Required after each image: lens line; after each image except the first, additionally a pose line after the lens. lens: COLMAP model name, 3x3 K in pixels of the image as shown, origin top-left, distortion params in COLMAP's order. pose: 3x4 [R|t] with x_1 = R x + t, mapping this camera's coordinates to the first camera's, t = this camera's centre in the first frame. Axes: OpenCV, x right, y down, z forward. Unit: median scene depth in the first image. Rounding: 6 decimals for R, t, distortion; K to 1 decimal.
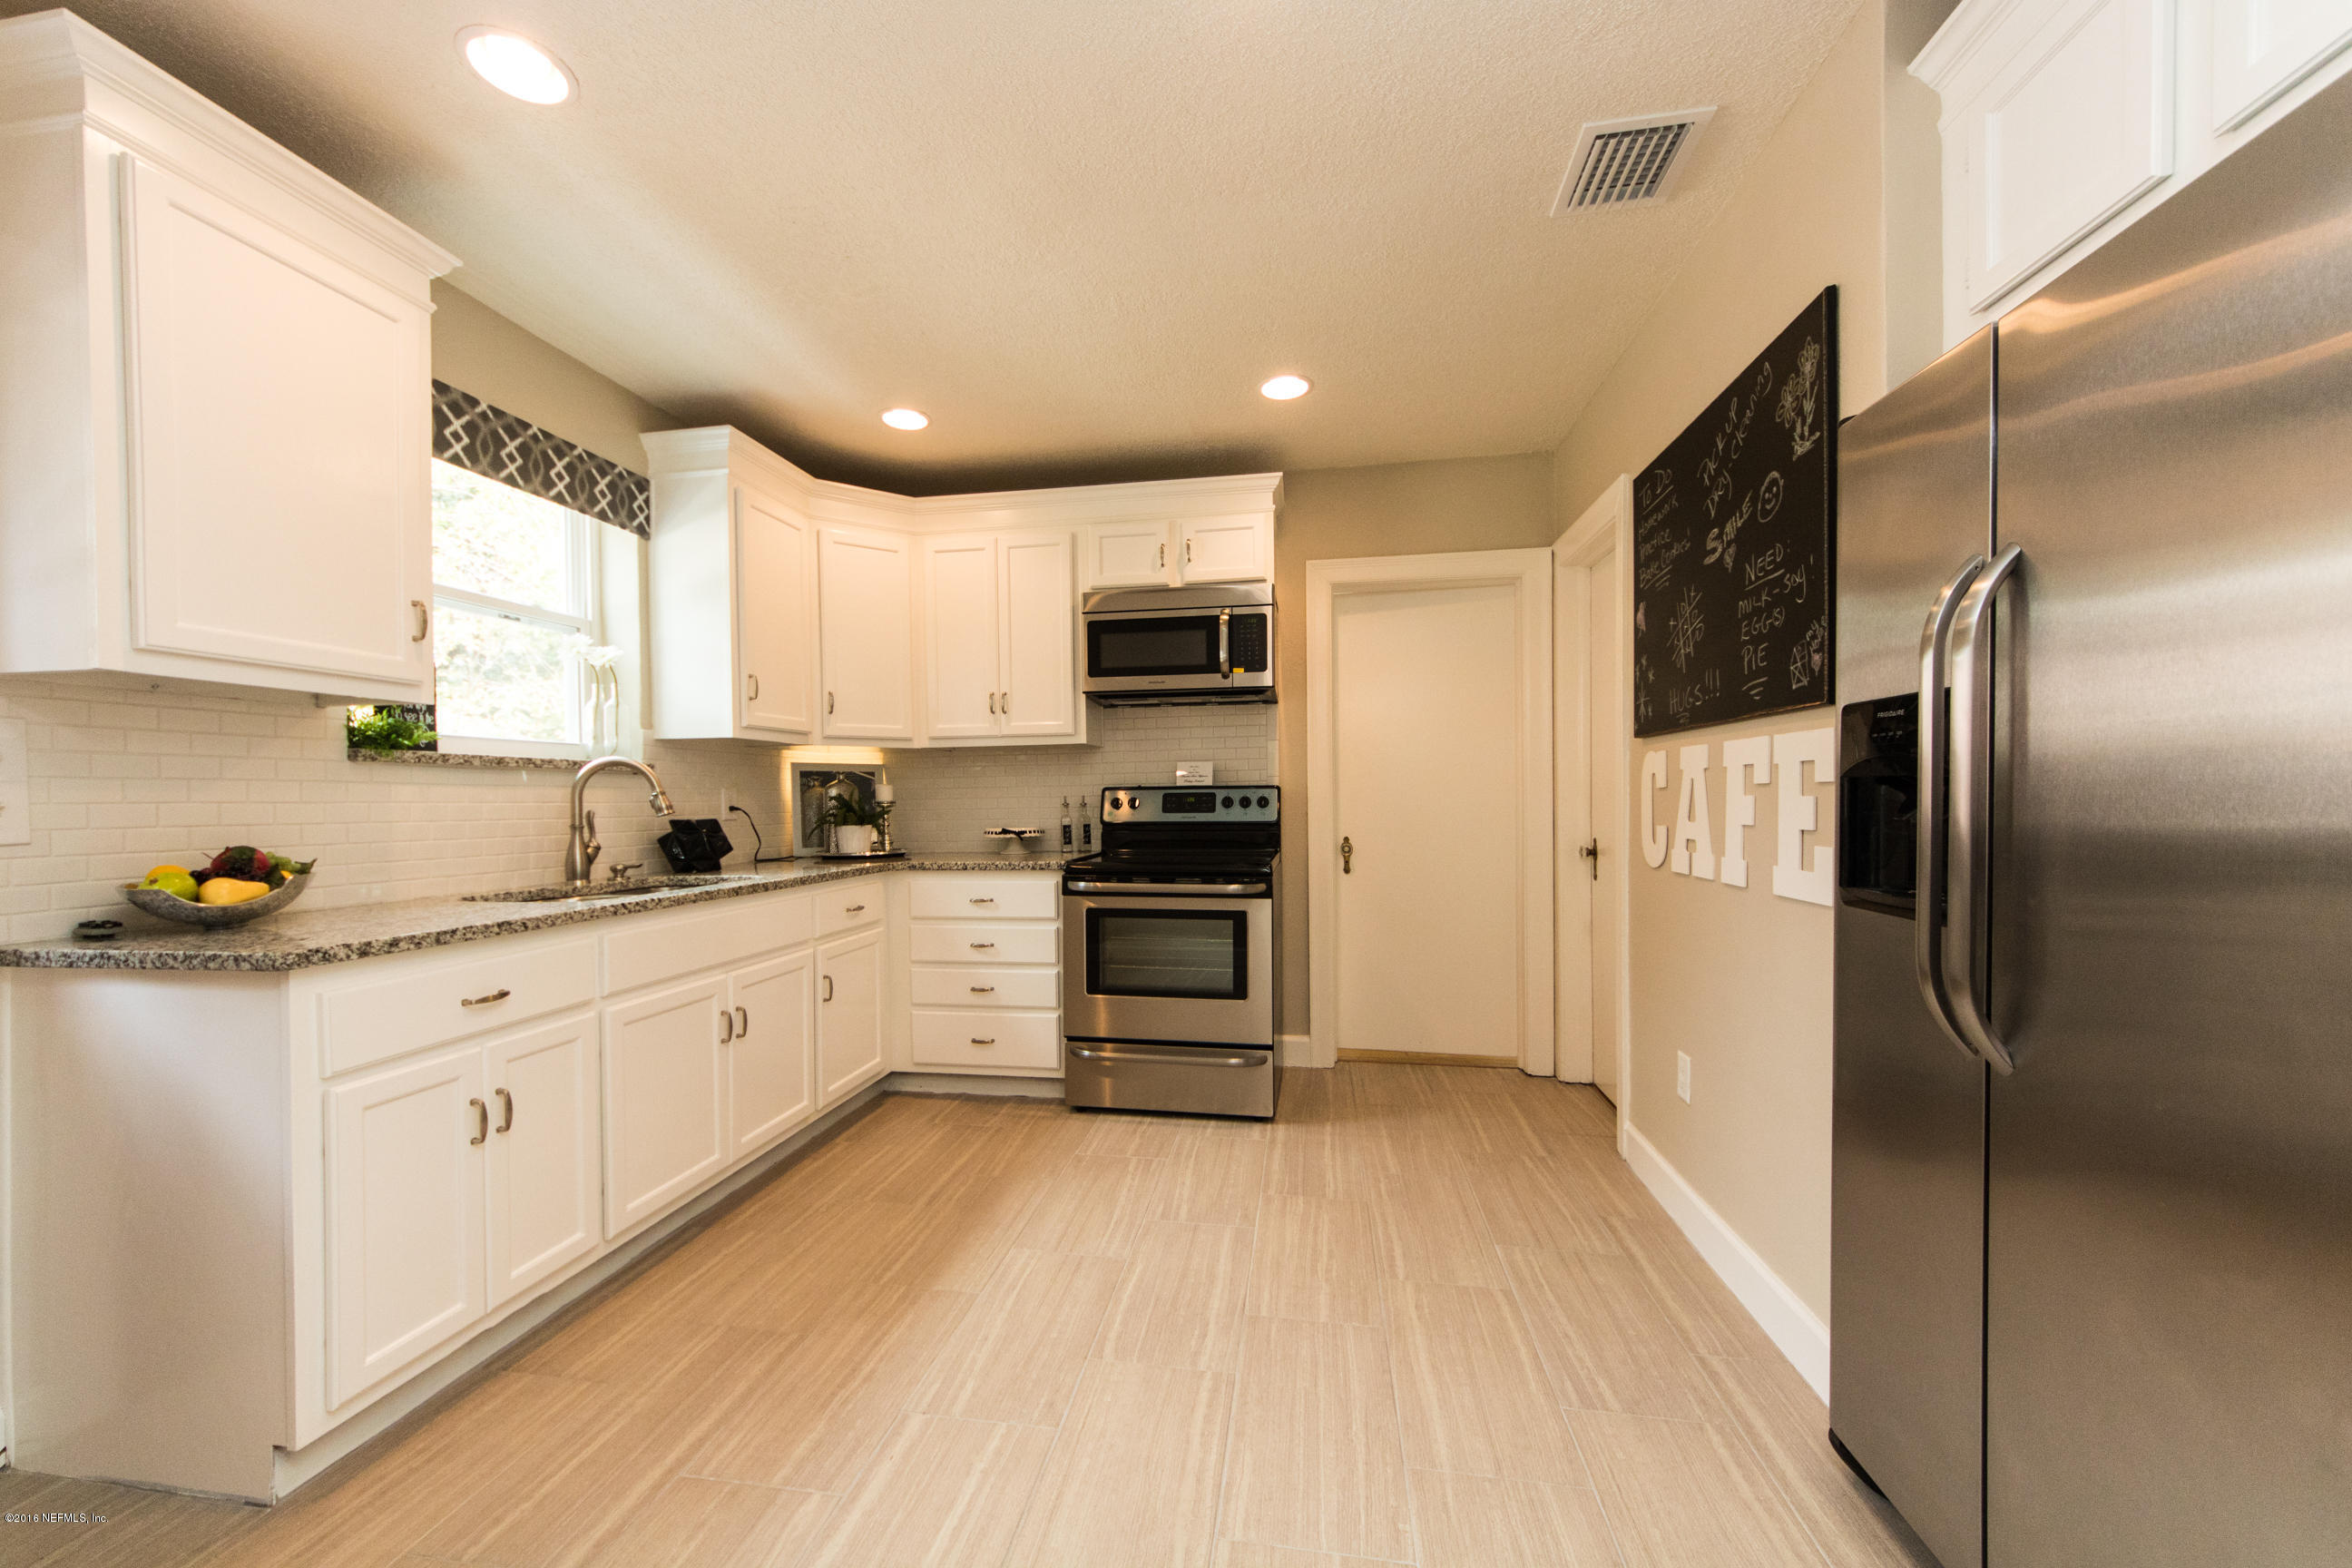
lens RADIAL K [[882.1, 0, 1168.5], [0, 882.1, 806.7], [0, 0, 1]] dist [-0.000062, -0.000374]
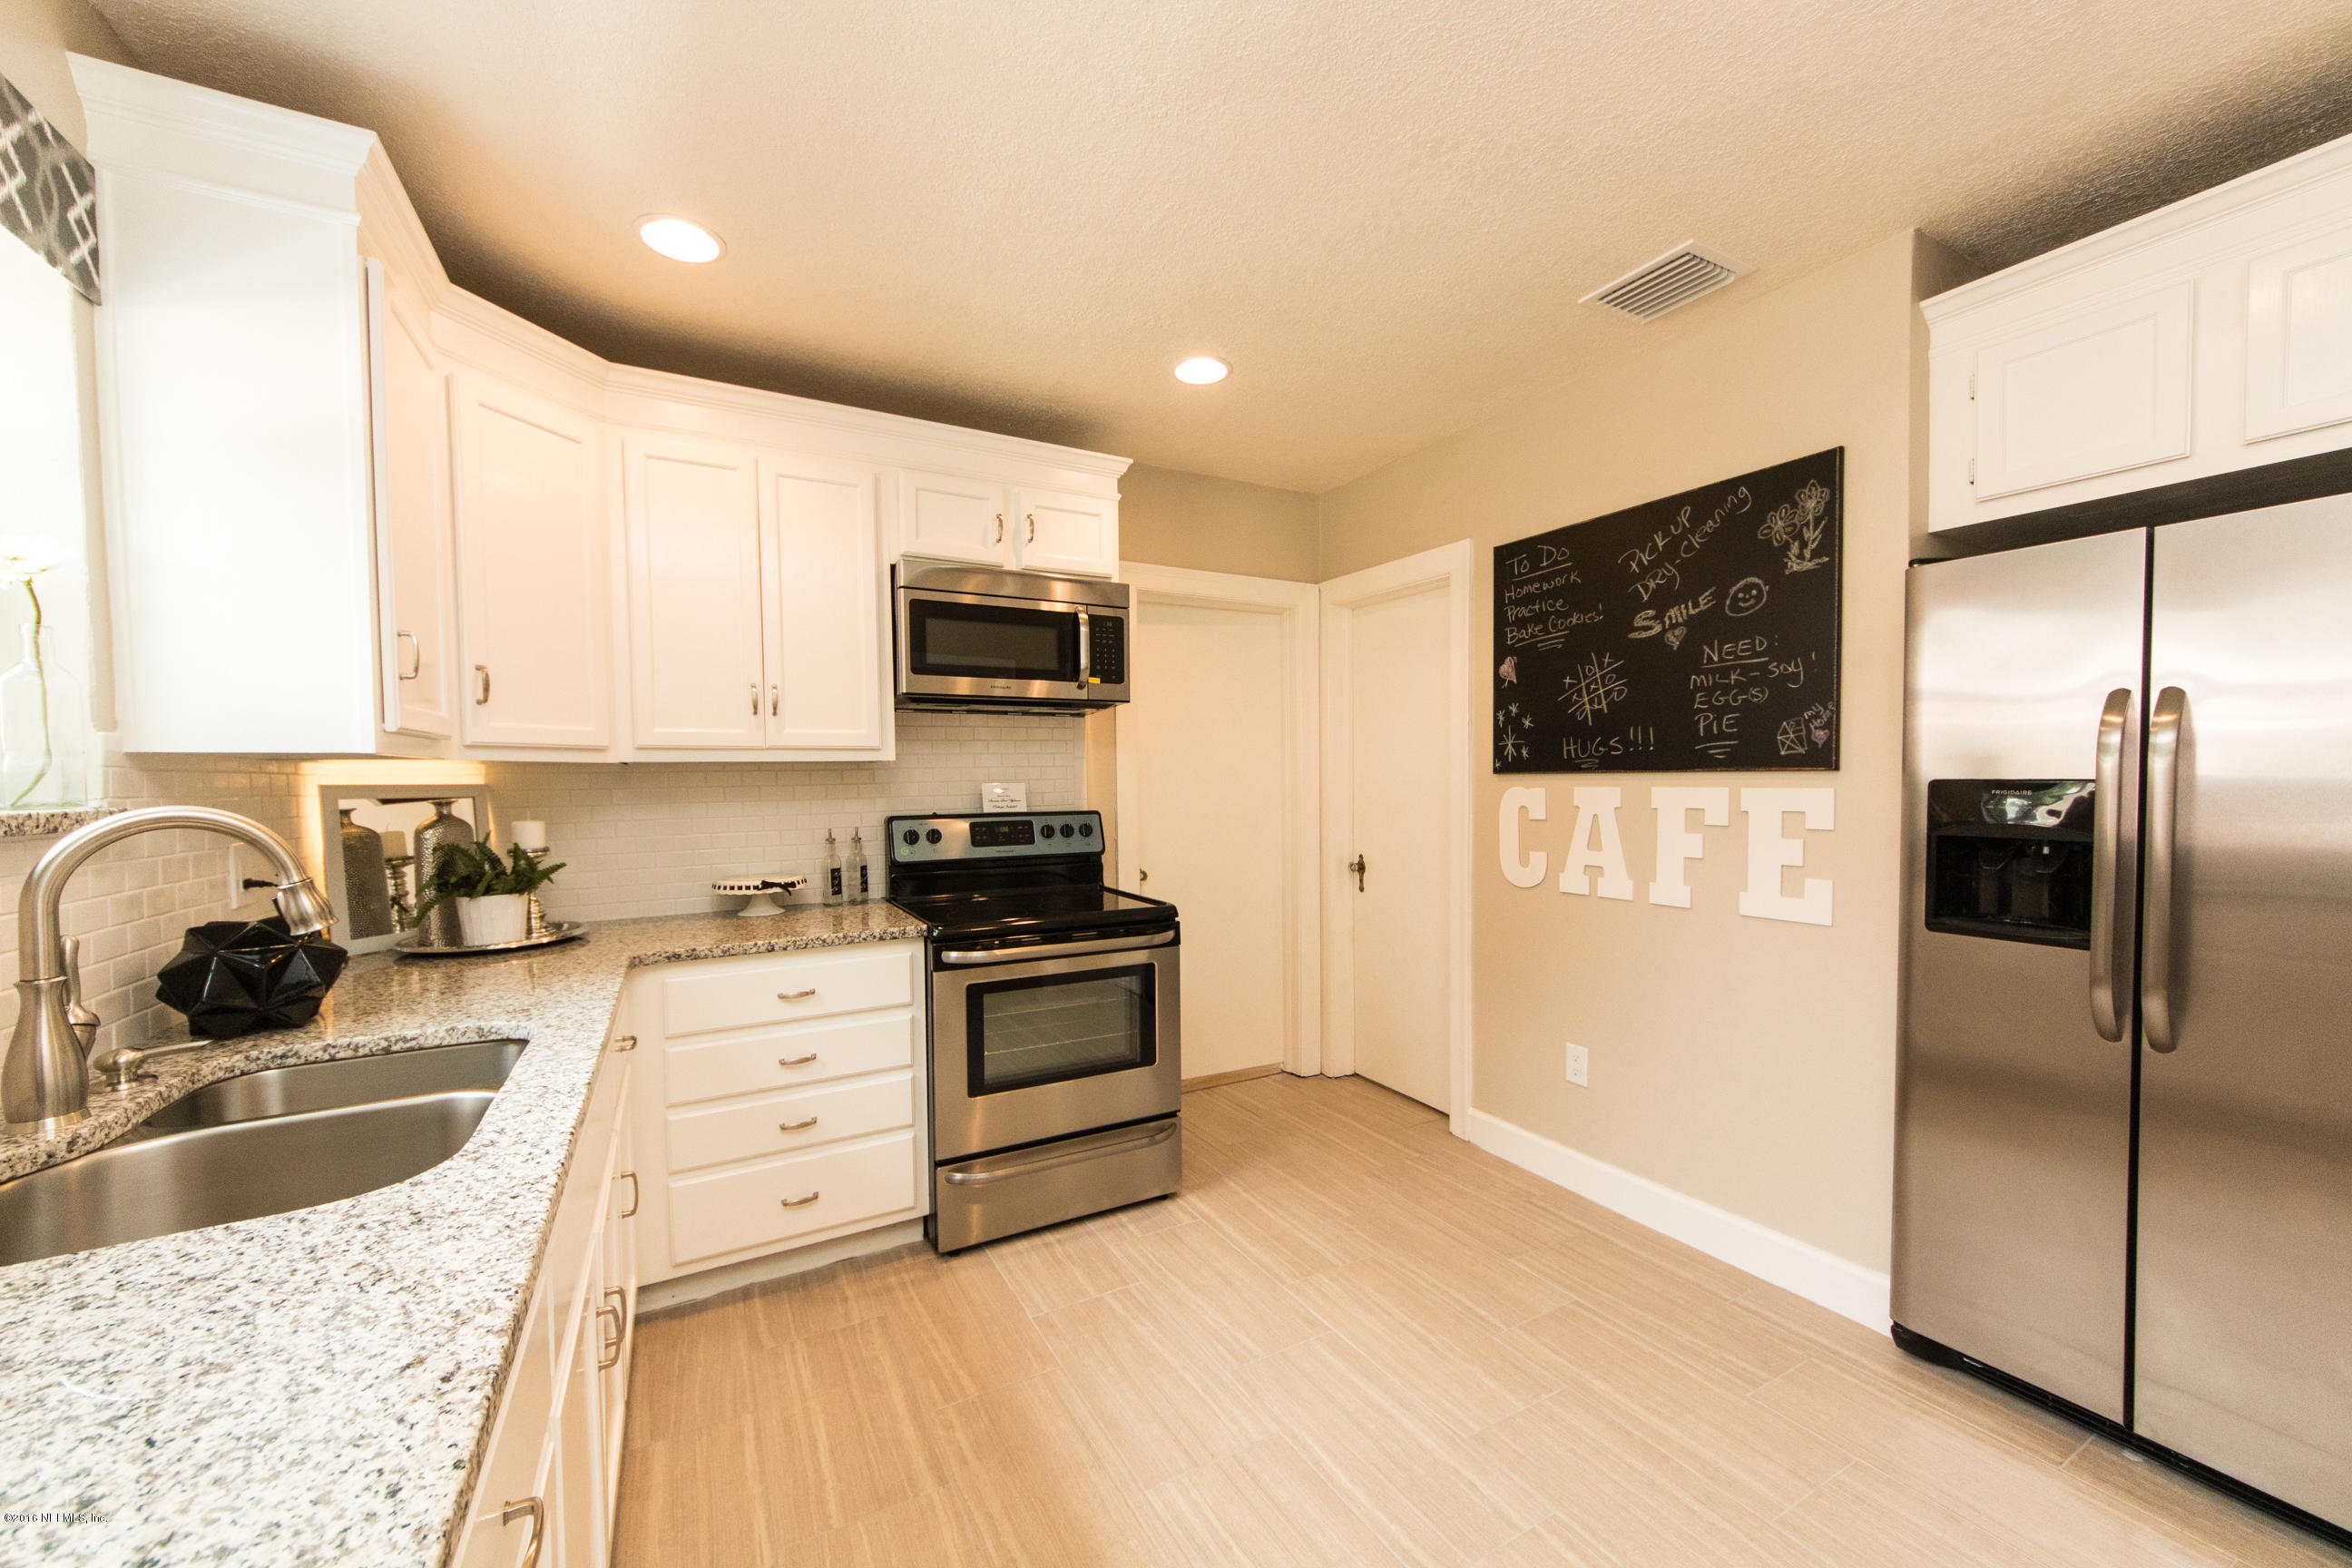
lens RADIAL K [[882.1, 0, 1168.5], [0, 882.1, 806.7], [0, 0, 1]] dist [-0.000062, -0.000374]
pose [[0.786450, -0.018726, 0.617370, -0.427792], [0.010046, 0.999796, 0.017529, -0.050025], [-0.617572, -0.007583, 0.786478, 0.305062]]
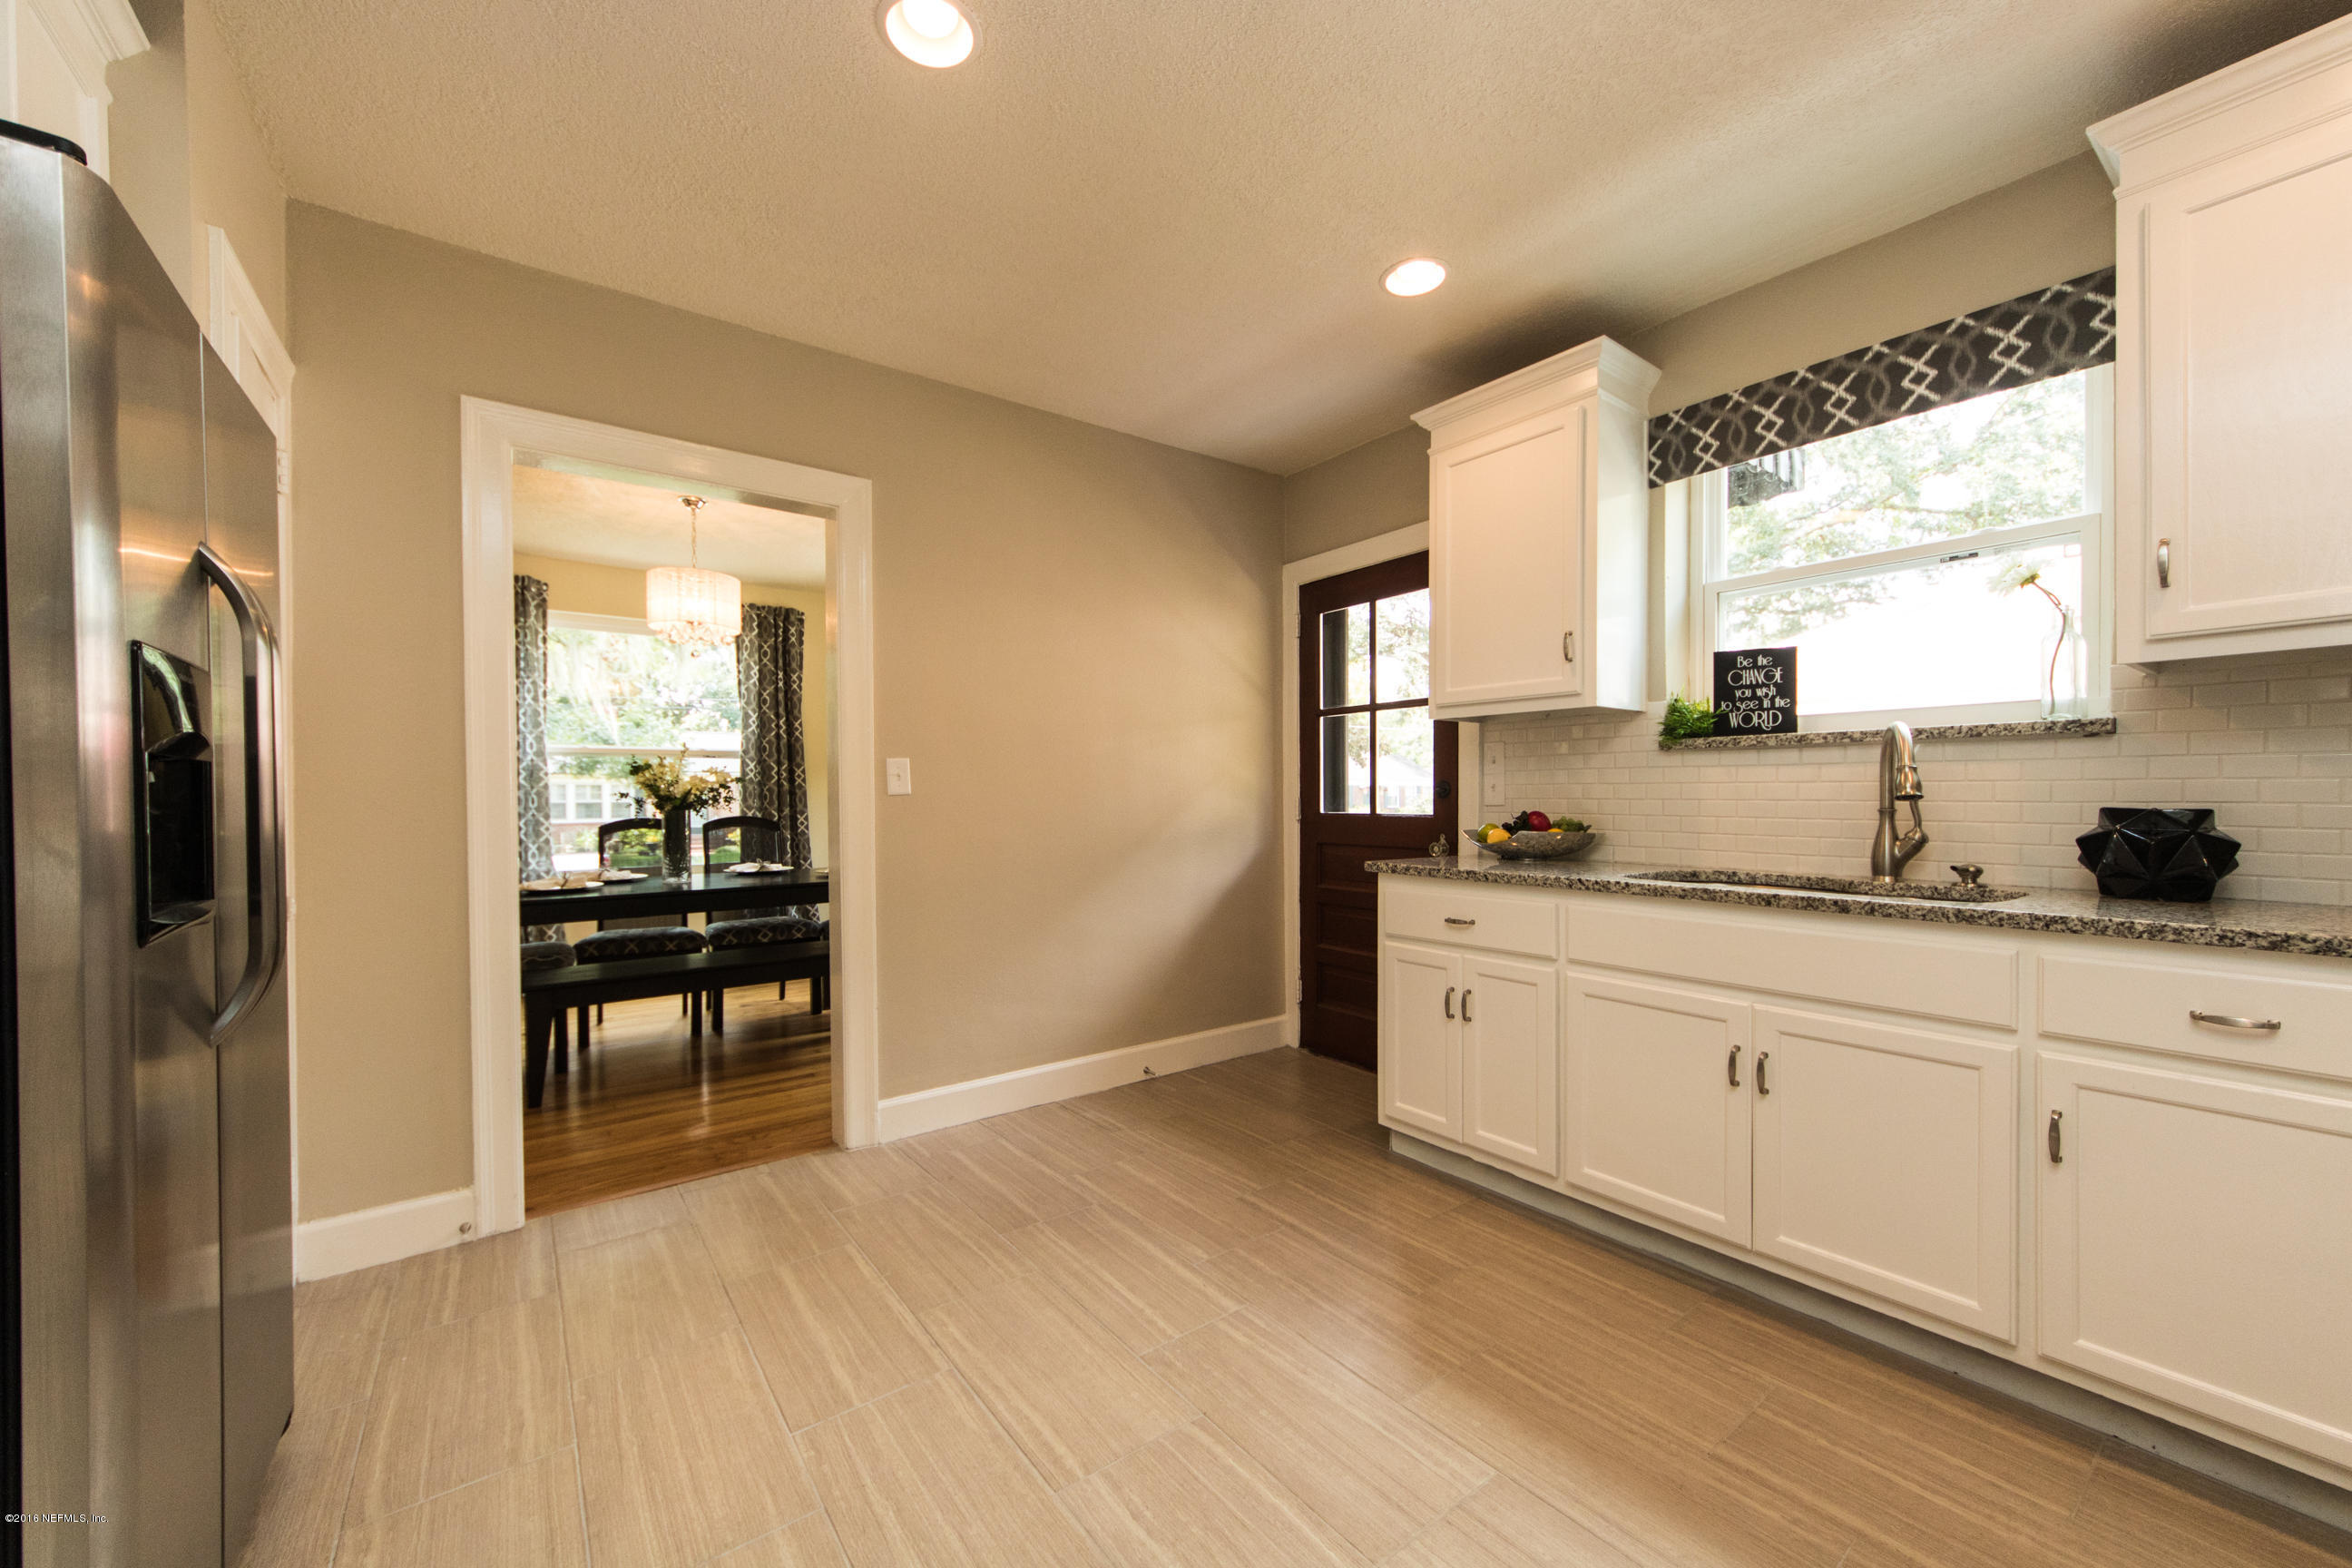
lens RADIAL K [[882.1, 0, 1168.5], [0, 882.1, 806.7], [0, 0, 1]] dist [-0.000062, -0.000374]
pose [[-0.688348, 0.024134, -0.724979, 0.321217], [0.004657, 0.999573, 0.028854, -0.007047], [0.725366, 0.016486, -0.688166, 0.902607]]
